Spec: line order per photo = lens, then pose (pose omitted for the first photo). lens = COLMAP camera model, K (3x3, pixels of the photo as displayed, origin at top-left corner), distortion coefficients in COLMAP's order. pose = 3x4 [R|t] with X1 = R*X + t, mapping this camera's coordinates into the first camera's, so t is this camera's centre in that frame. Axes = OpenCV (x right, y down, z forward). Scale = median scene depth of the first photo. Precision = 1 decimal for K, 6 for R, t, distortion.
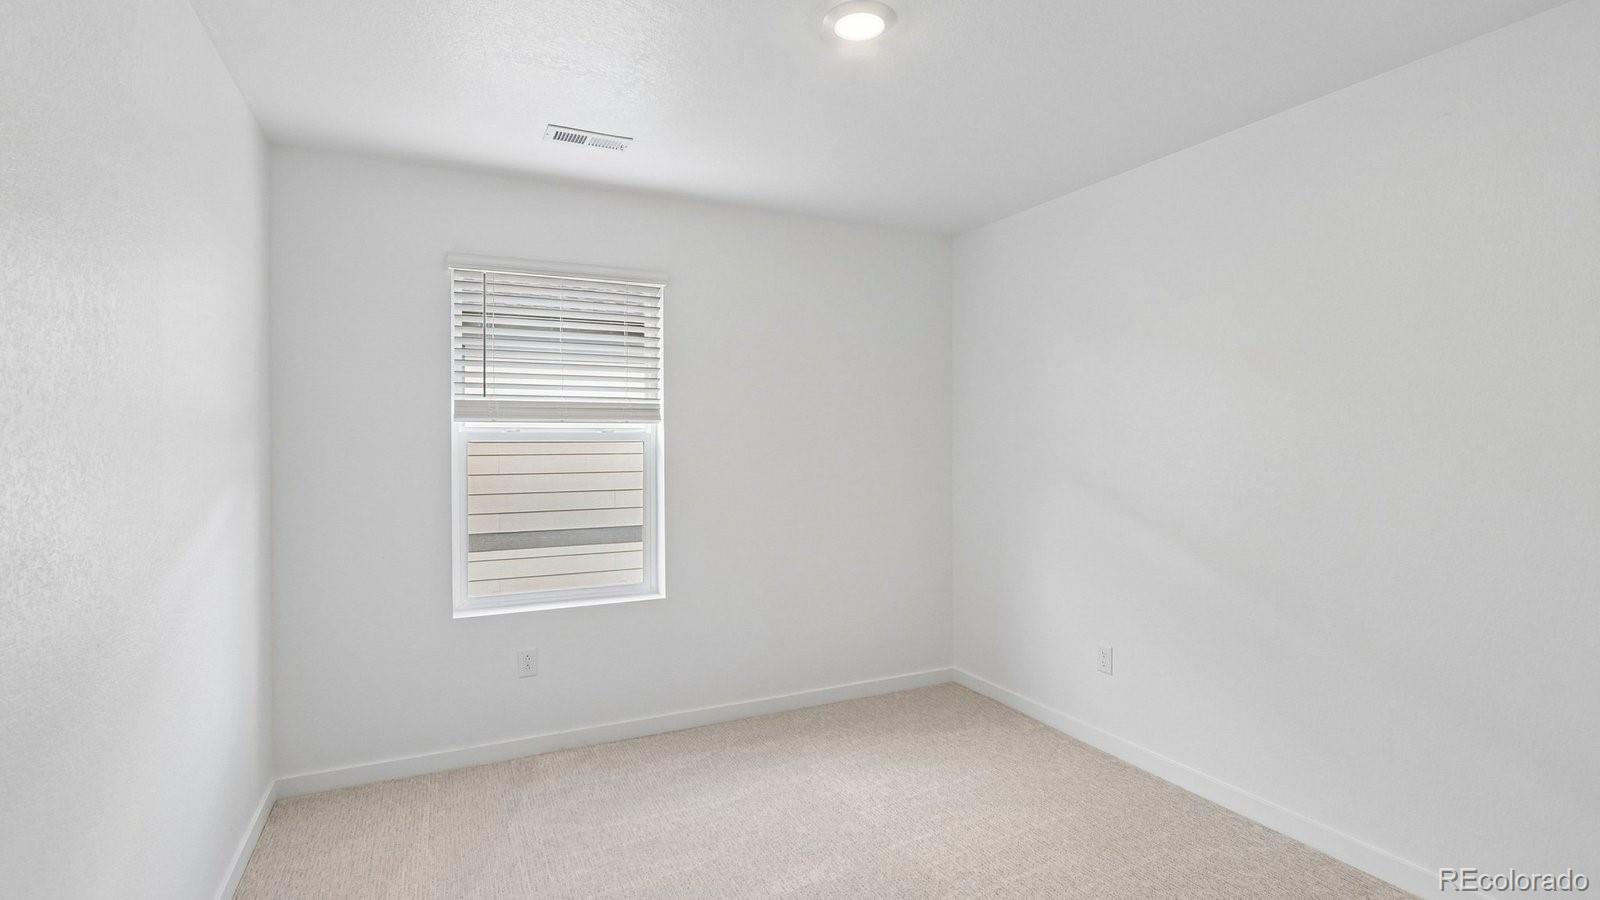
lens RADIAL K [[739.4, 0, 785.9], [0, 739.4, 437.2], [0, 0, 1]] dist [-0.016696, 0.000277]
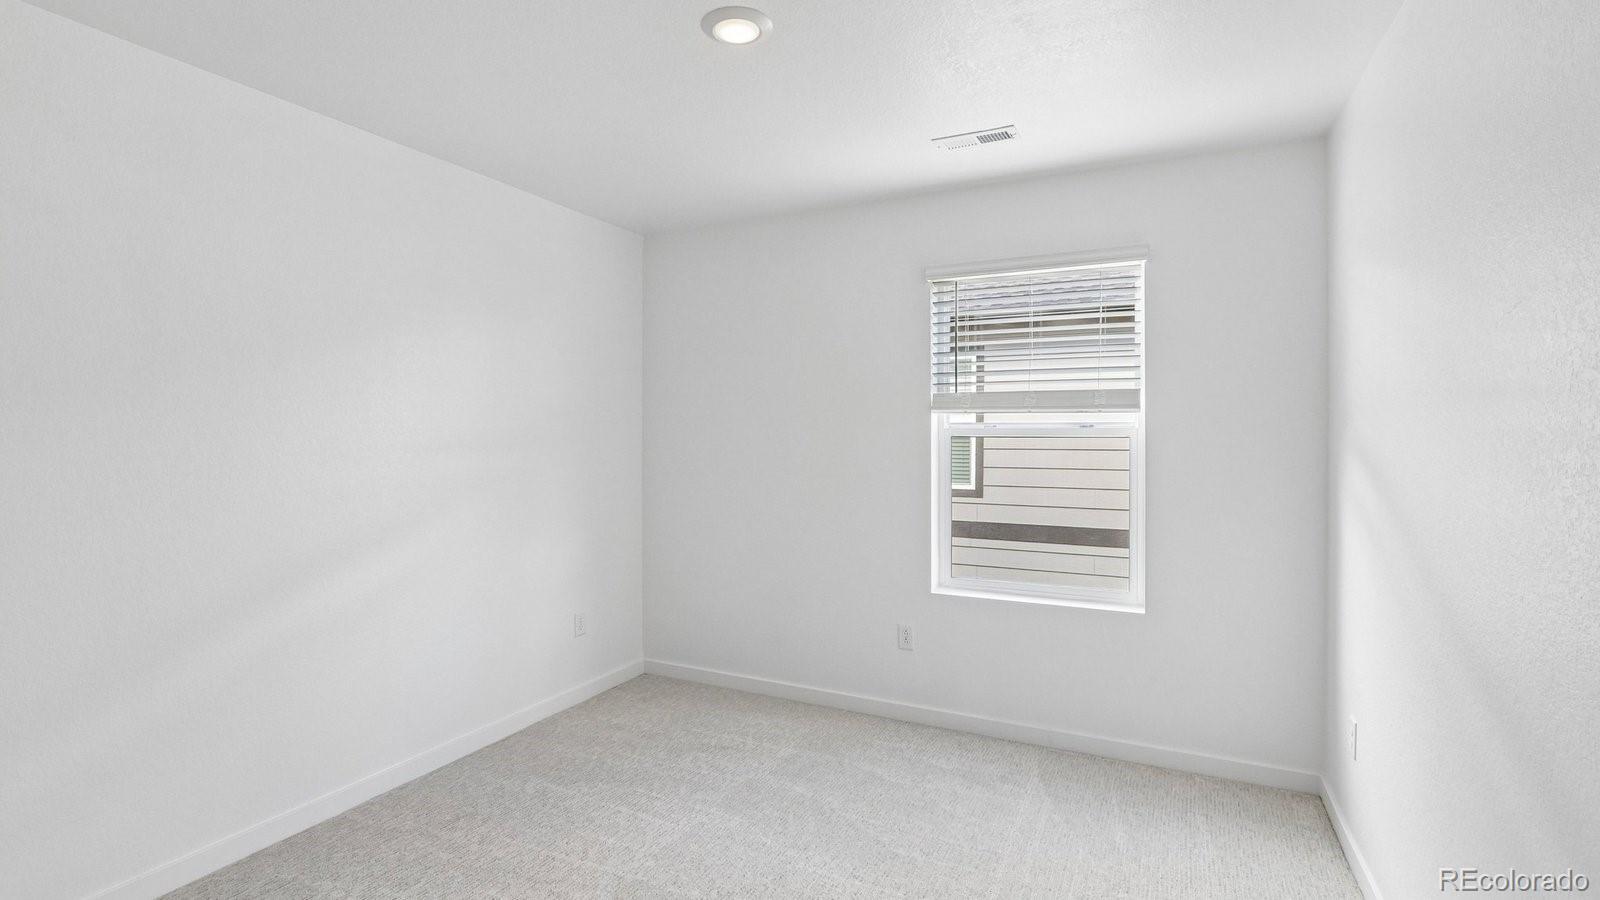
lens RADIAL K [[739.4, 0, 785.9], [0, 739.4, 437.2], [0, 0, 1]] dist [-0.016696, 0.000277]
pose [[0.619942, 0.012820, -0.784543, 0.288056], [-0.005052, 0.999911, 0.012347, -0.003806], [0.784631, -0.003691, 0.619952, 0.126010]]
